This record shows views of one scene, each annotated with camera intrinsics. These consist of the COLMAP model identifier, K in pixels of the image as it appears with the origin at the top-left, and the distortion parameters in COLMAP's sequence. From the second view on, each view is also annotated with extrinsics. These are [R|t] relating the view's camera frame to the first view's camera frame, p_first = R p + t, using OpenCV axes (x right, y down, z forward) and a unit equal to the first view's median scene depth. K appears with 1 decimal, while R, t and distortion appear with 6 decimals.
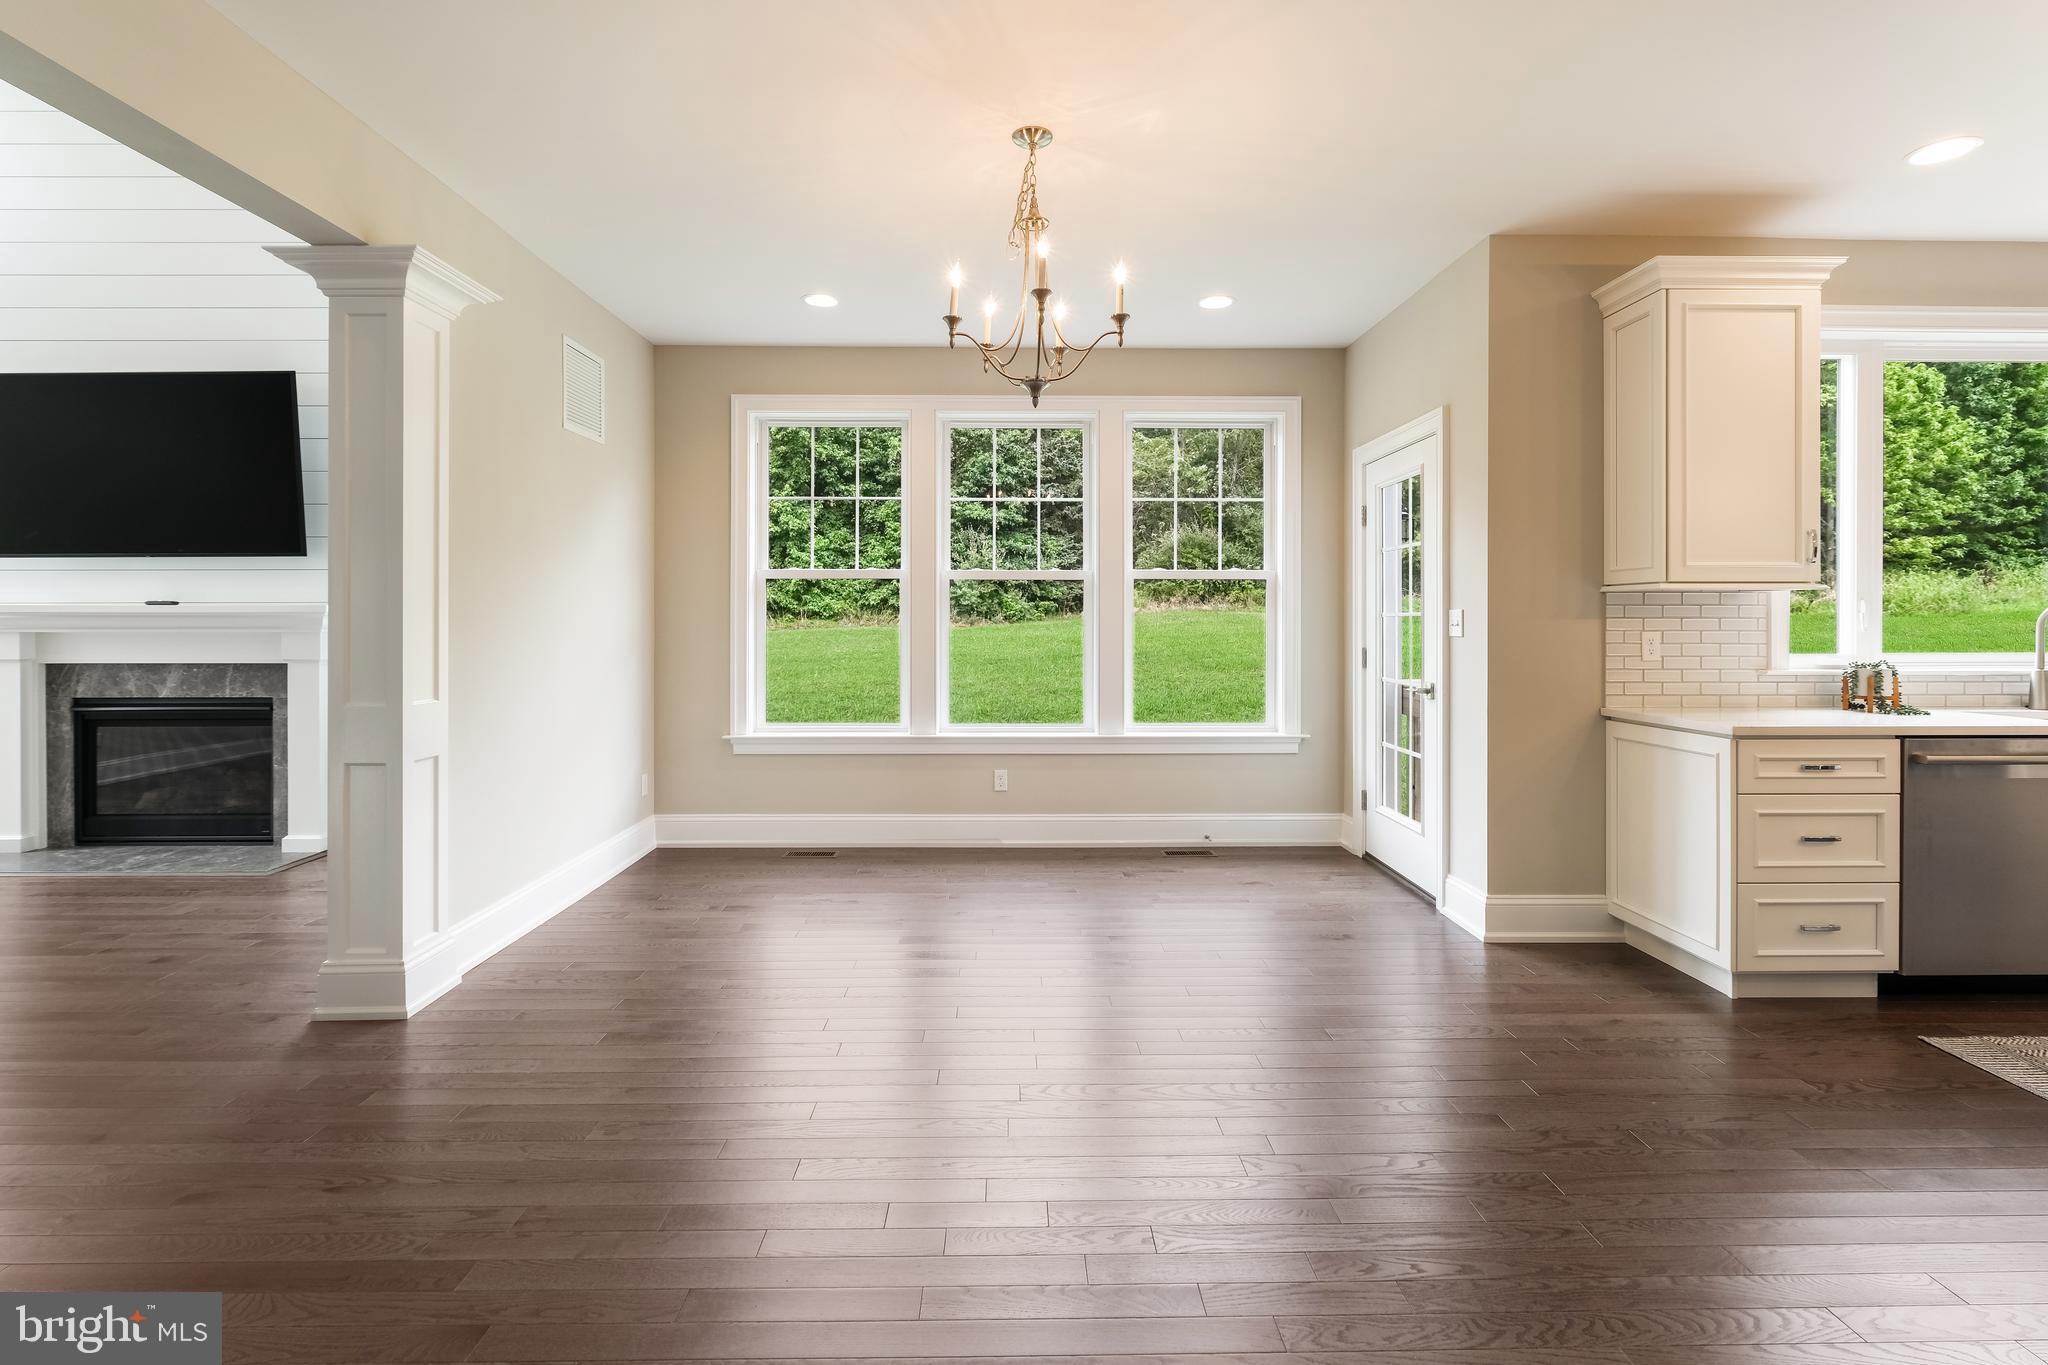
lens RADIAL K [[929.2, 0, 1023.6], [0, 929.2, 617.2], [0, 0, 1]] dist [-0.000124, -0.000033]
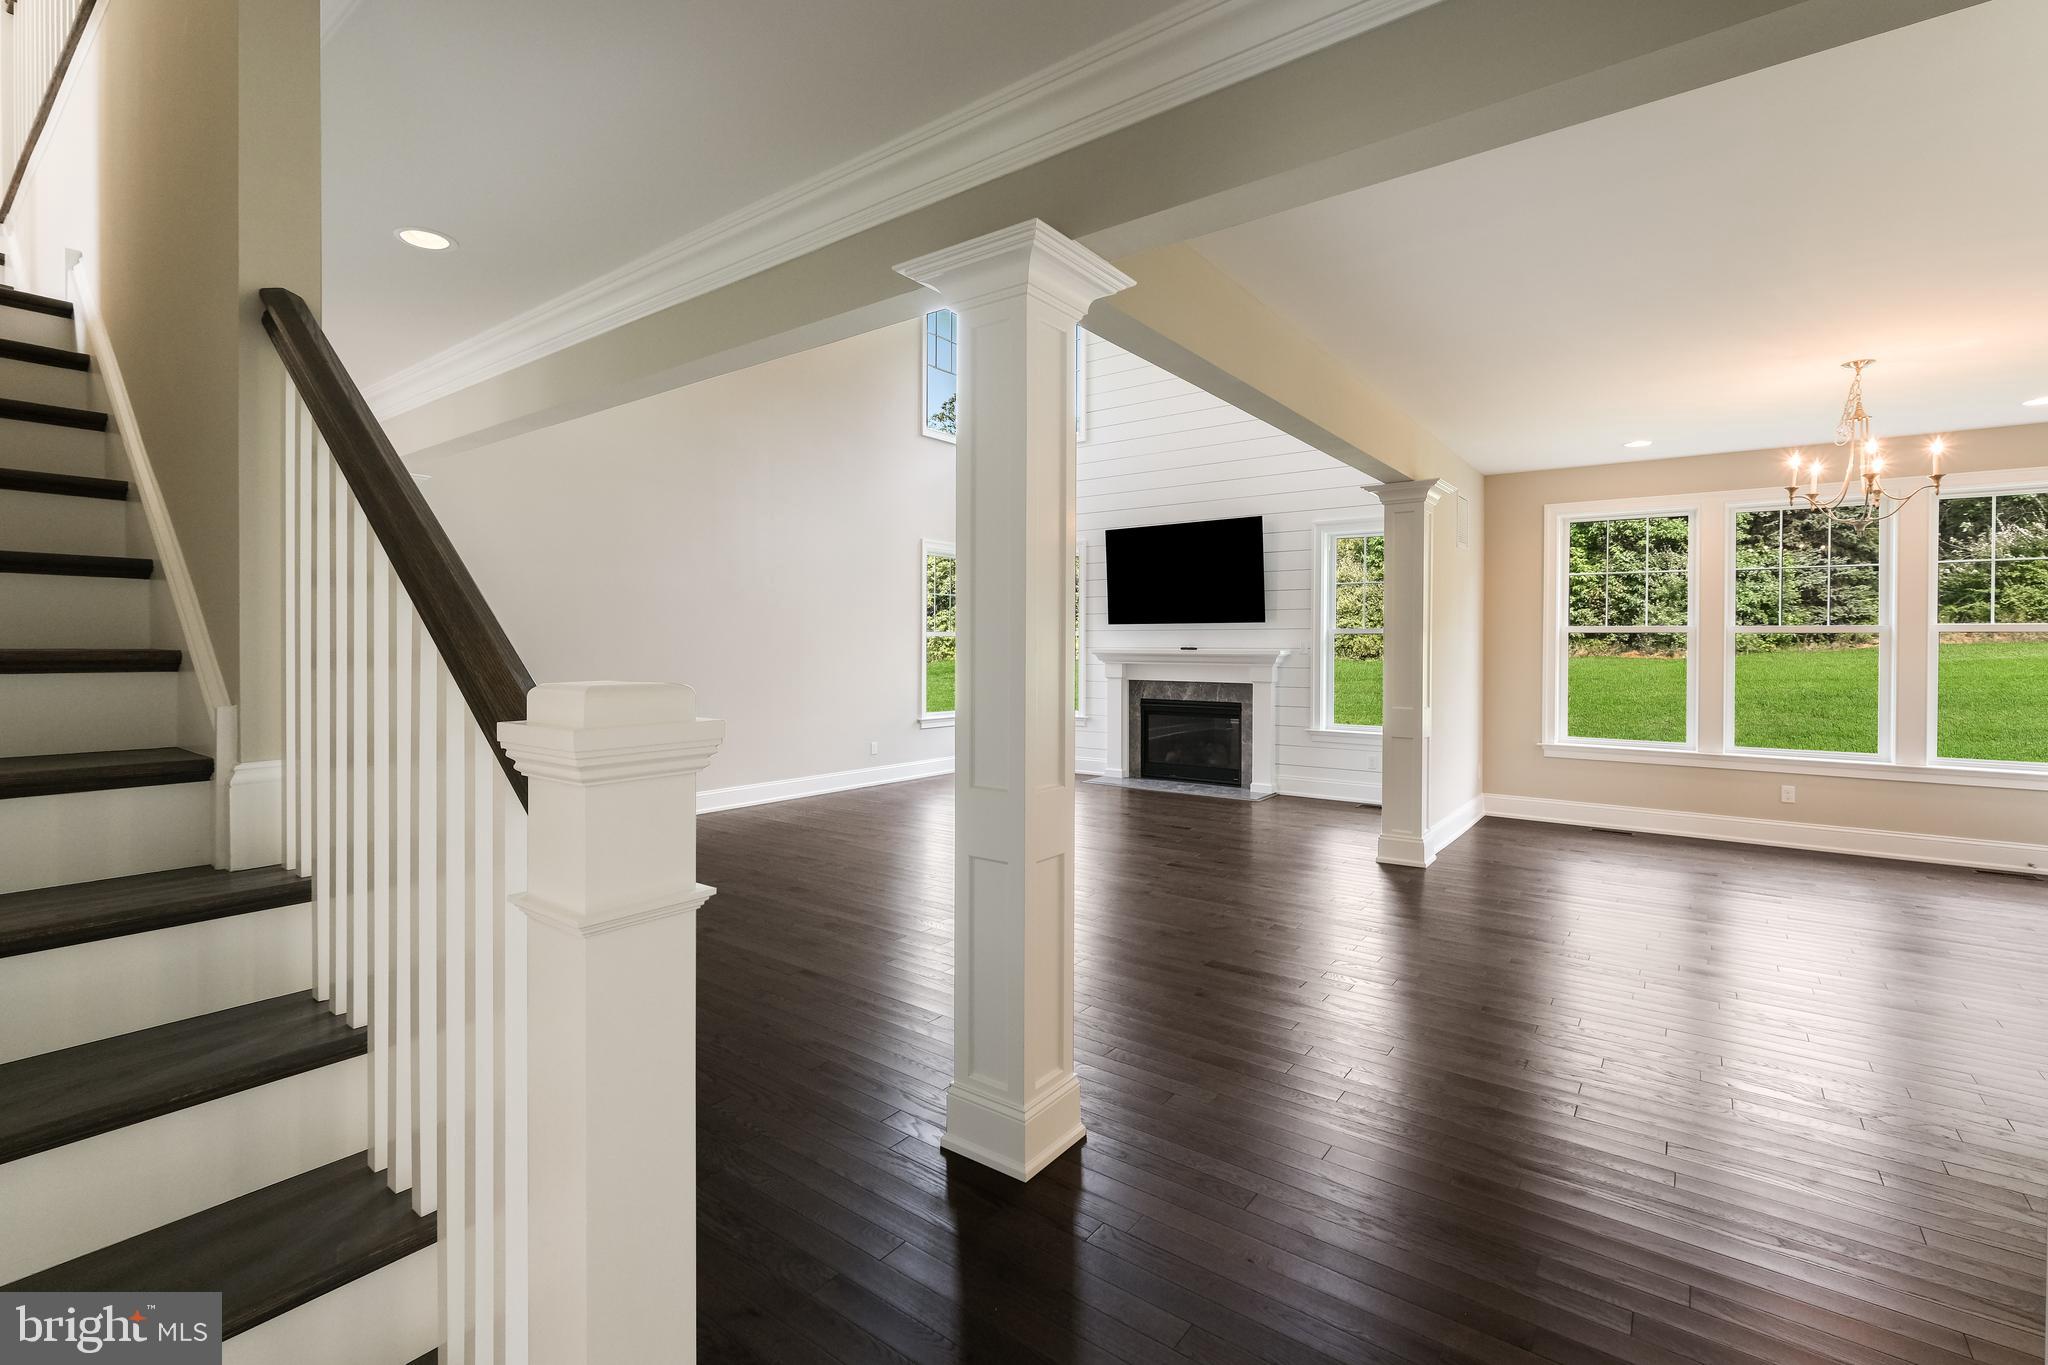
lens RADIAL K [[901.9, 0, 1029.0], [0, 901.9, 650.2], [0, 0, 1]] dist [-0.002360, 0.000064]
pose [[0.788832, 0.007321, -0.614565, -0.085448], [-0.002997, 0.999963, 0.008066, -0.024346], [0.614602, -0.004521, 0.788825, -0.573049]]
